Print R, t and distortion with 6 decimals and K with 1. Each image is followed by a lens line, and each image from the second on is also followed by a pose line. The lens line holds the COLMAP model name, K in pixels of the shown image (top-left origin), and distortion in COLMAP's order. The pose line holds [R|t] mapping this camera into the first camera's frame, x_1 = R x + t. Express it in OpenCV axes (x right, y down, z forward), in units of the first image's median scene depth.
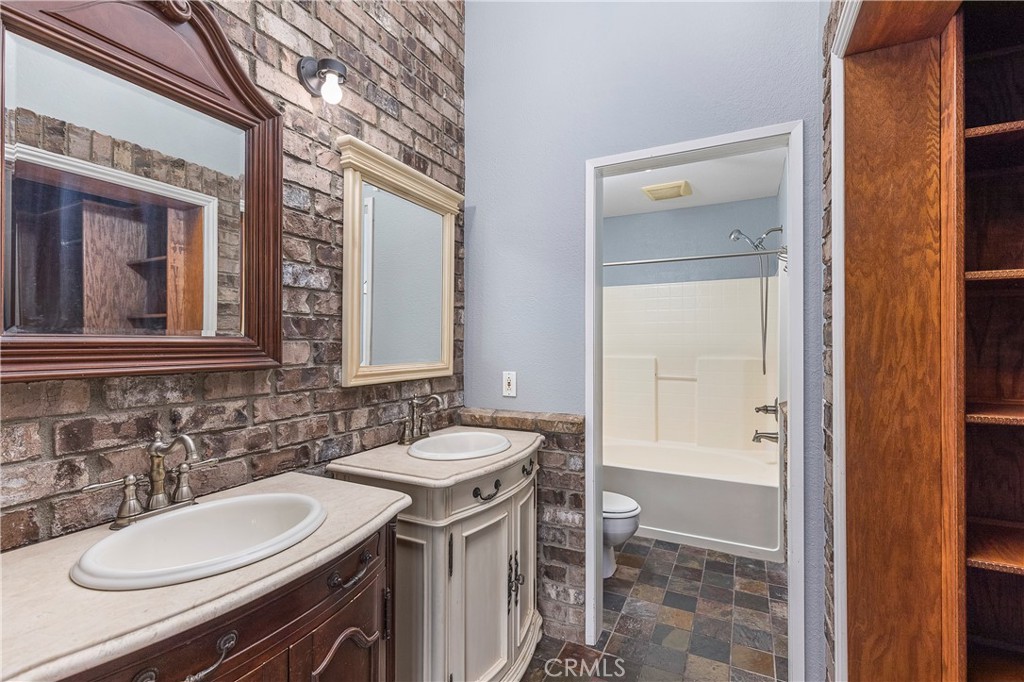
lens RADIAL K [[459.8, 0, 512.5], [0, 459.8, 344.6], [0, 0, 1]] dist [0.008314, -0.001400]
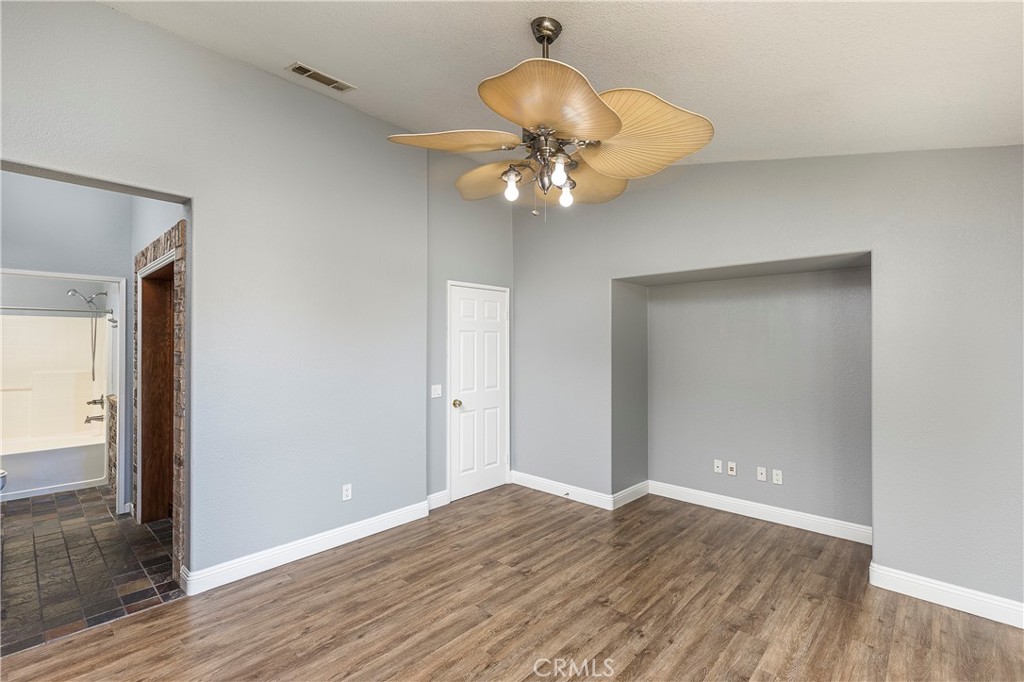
lens RADIAL K [[459.8, 0, 515.8], [0, 459.8, 340.5], [0, 0, 1]] dist [0.008314, -0.001400]
pose [[0.278148, 0.007810, 0.960506, -0.730965], [0.000026, 0.999967, -0.008139, -0.077843], [-0.960538, 0.002289, 0.278139, -1.064854]]
